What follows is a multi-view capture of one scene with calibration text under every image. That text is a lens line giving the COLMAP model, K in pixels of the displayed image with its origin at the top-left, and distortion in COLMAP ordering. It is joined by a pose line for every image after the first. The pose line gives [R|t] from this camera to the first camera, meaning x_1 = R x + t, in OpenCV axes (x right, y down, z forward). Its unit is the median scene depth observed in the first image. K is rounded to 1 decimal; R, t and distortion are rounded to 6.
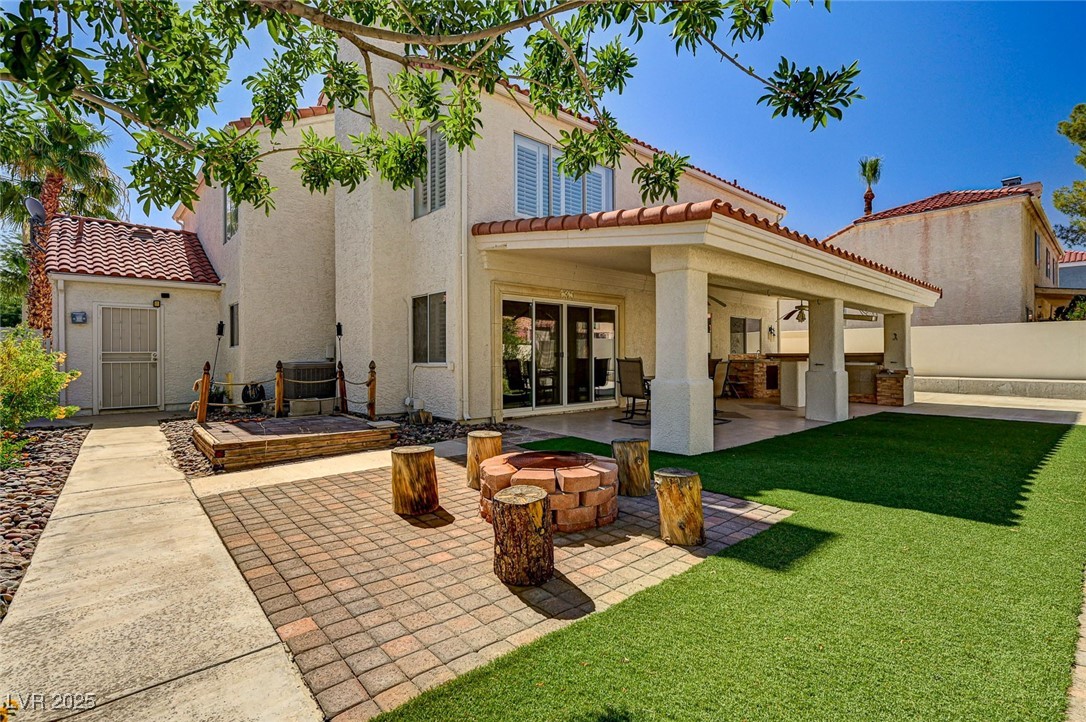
lens RADIAL K [[500.0, 0, 544.8], [0, 500.0, 359.4], [0, 0, 1]] dist [-0.000748, -0.000262]
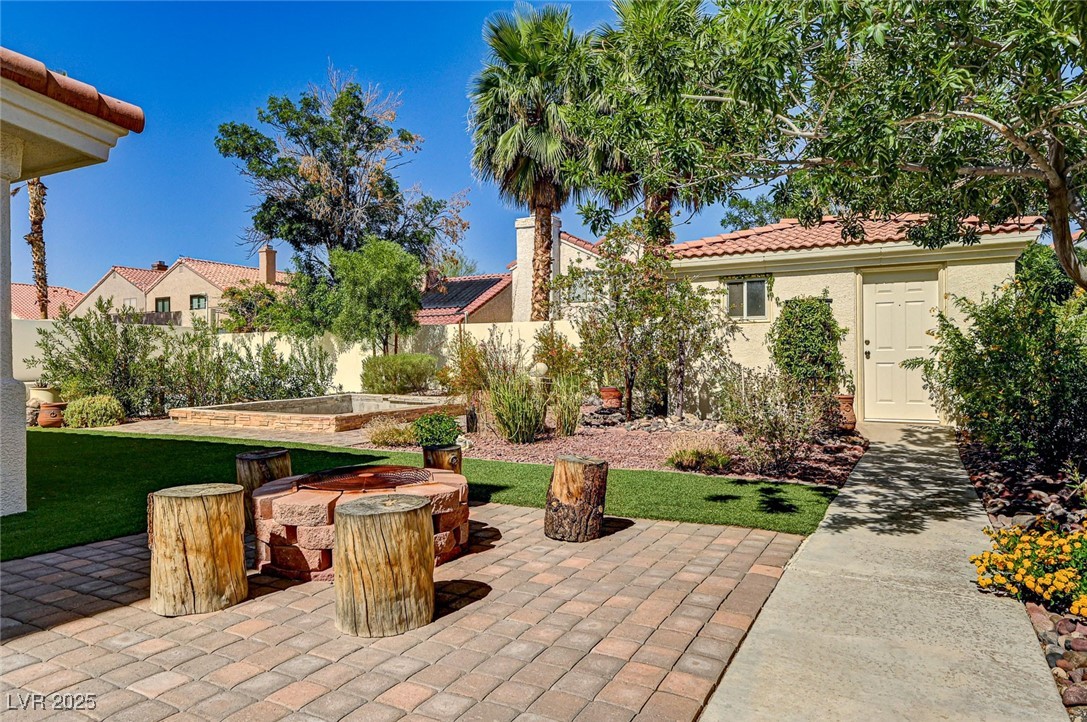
lens RADIAL K [[656.6, 0, 545.0], [0, 656.6, 364.4], [0, 0, 1]] dist [0.002995, 0.000450]
pose [[-0.363957, 0.014780, 0.931299, -1.116841], [0.005495, 0.999891, -0.013721, 0.068536], [-0.931400, 0.000124, -0.363998, 1.320163]]
